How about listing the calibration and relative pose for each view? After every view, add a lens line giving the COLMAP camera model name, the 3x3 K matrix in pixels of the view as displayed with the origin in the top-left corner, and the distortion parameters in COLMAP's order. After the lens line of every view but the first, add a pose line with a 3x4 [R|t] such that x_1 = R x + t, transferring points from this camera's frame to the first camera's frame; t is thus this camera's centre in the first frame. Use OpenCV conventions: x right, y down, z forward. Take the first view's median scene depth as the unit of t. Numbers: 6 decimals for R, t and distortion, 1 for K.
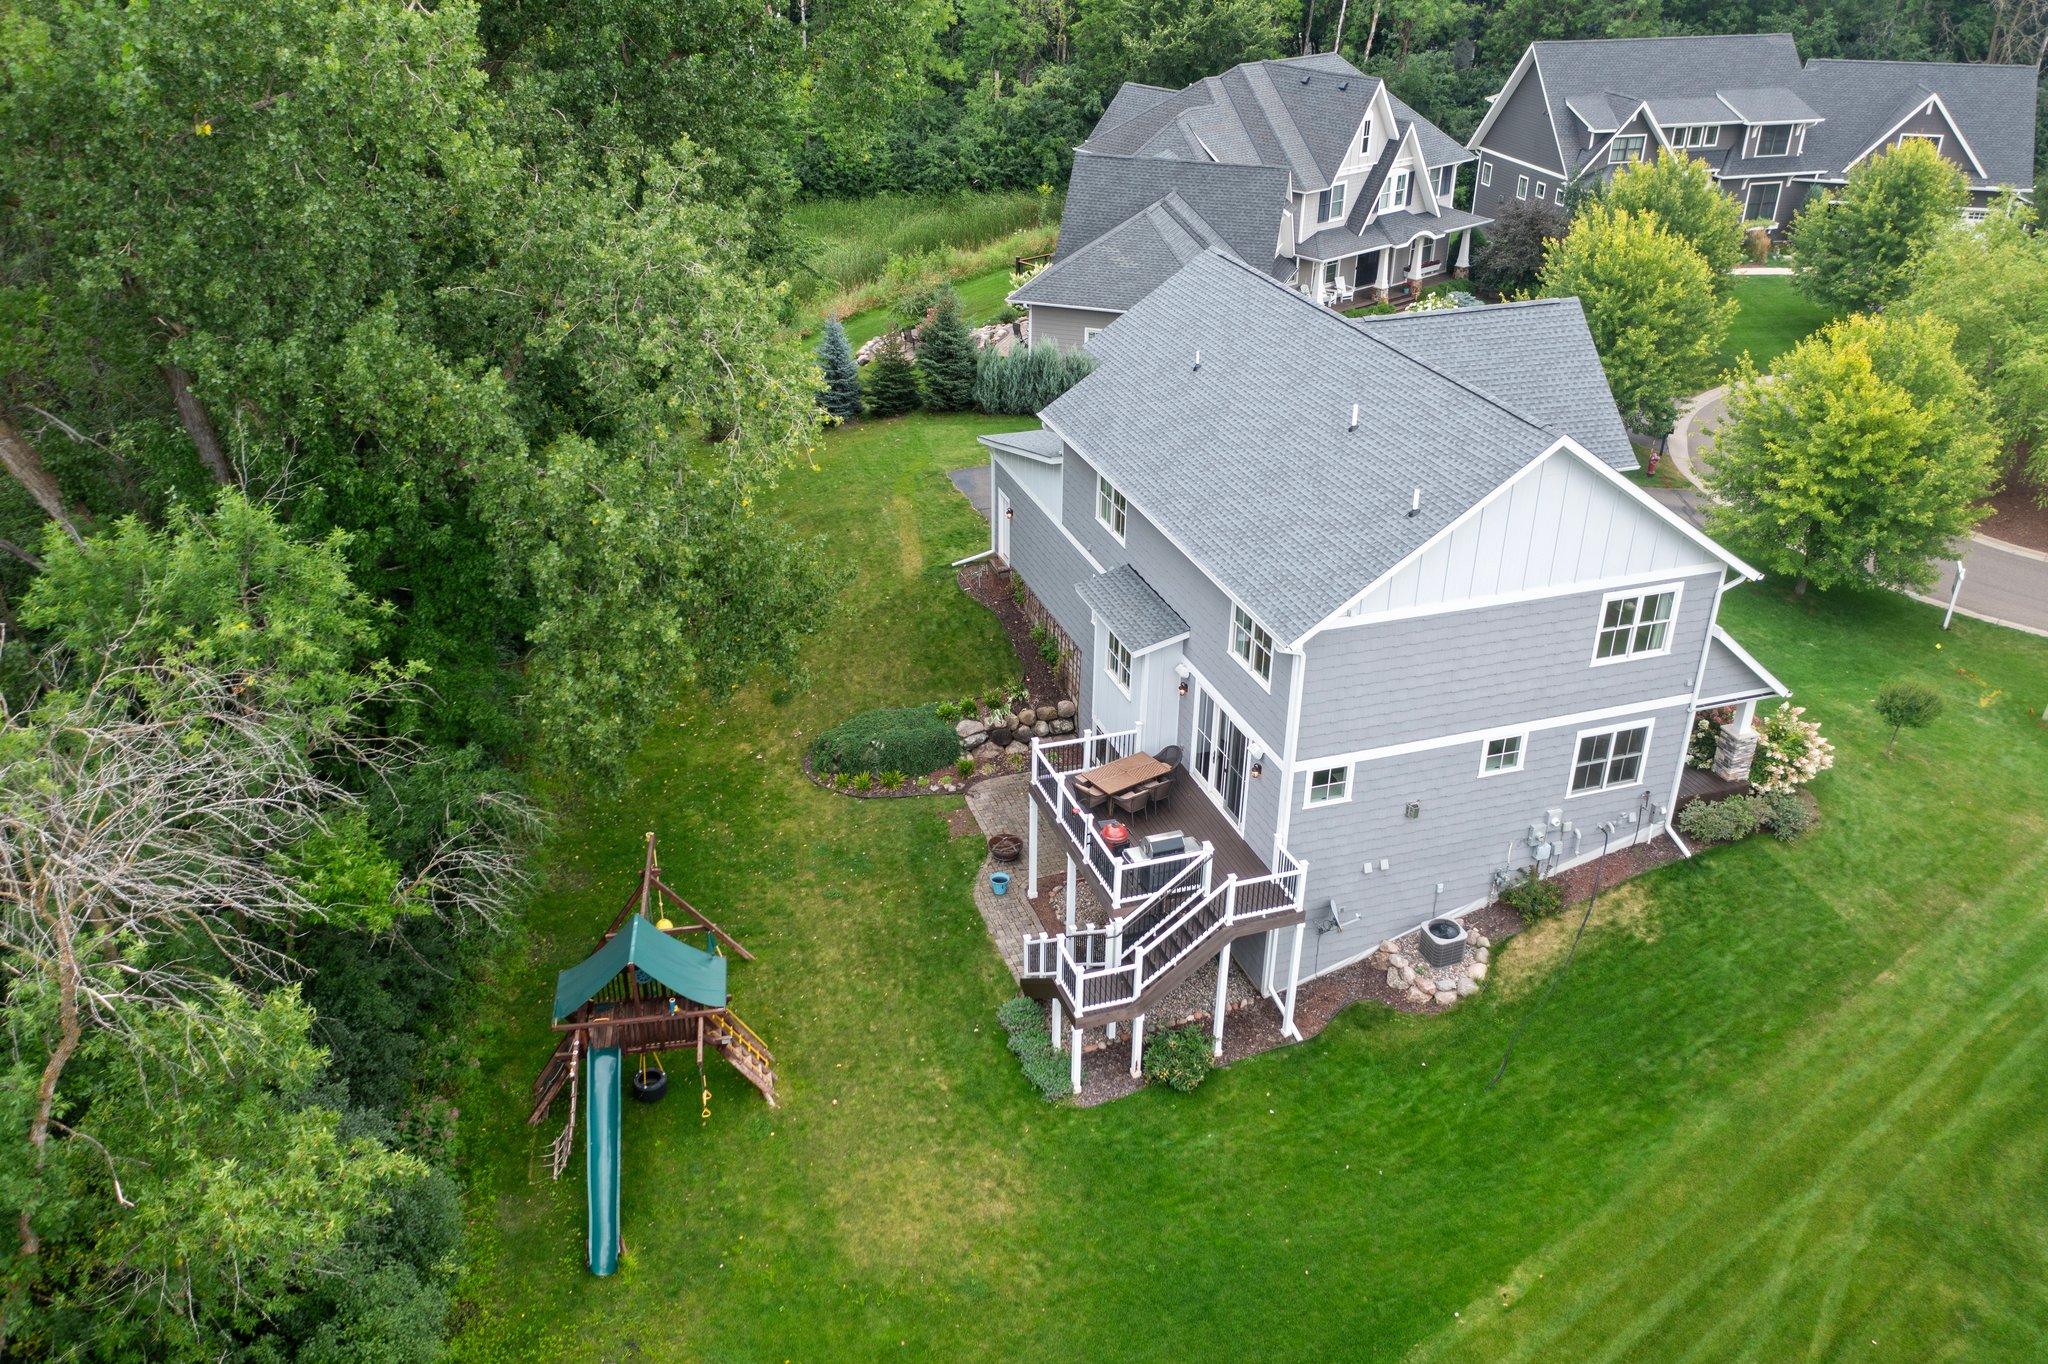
lens RADIAL K [[1659.4, 0, 1024.0], [0, 1659.4, 682.0], [0, 0, 1]] dist [0.004967, 0.004831]
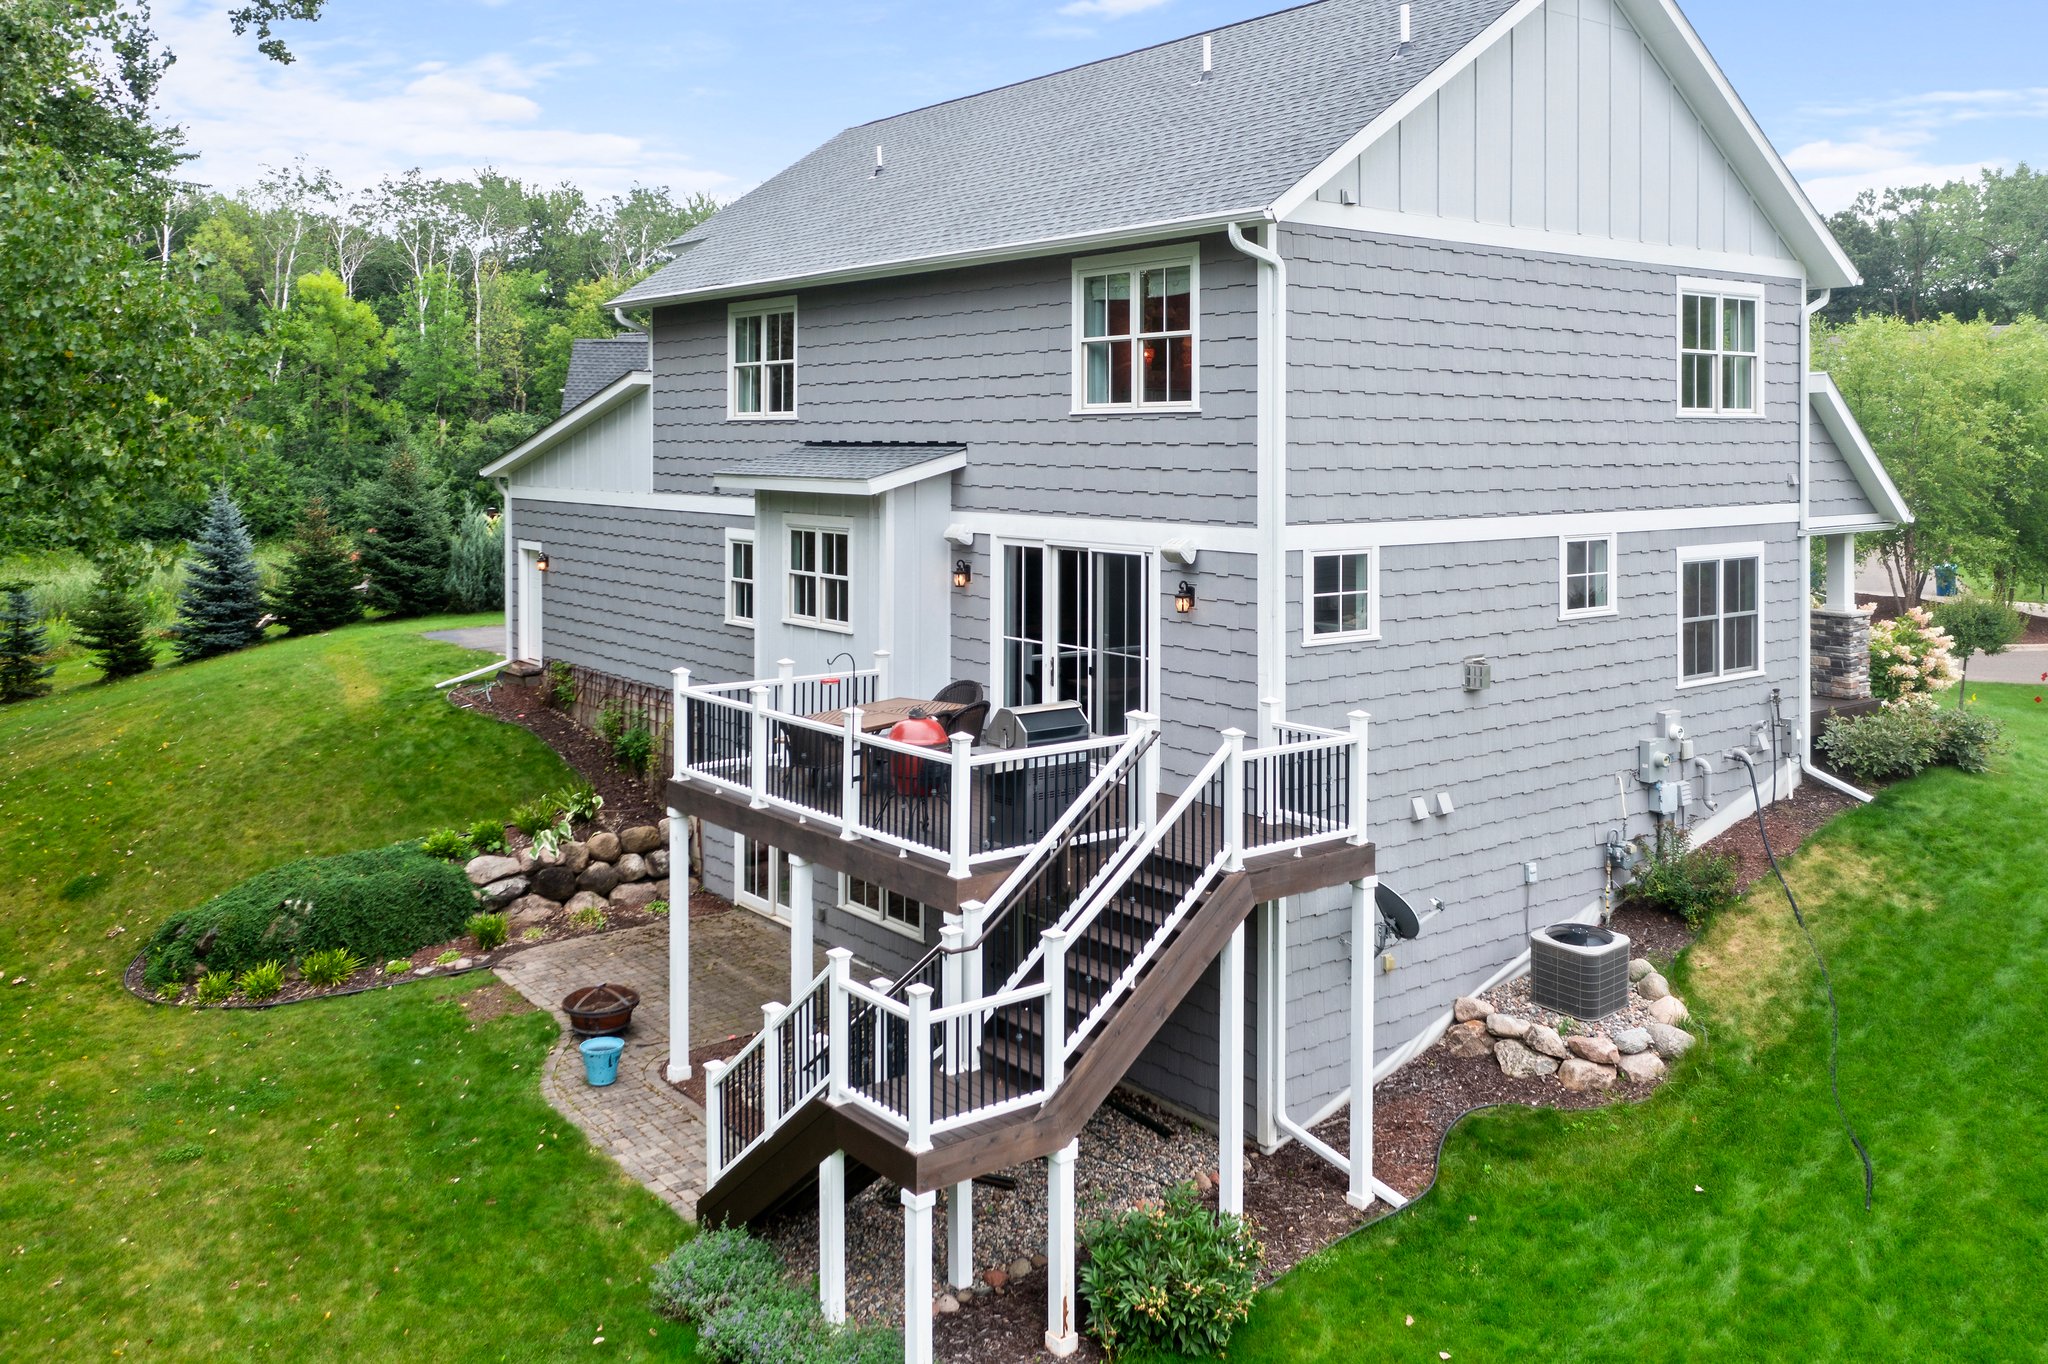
lens RADIAL K [[1703.3, 0, 1024.3], [0, 1703.3, 453.1], [0, 0, 1]] dist [0.002860, 0.013613]
pose [[0.944791, -0.012775, 0.327423, -0.059205], [0.162717, 0.885620, -0.434971, 0.209458], [-0.284416, 0.464235, 0.838805, 0.551757]]
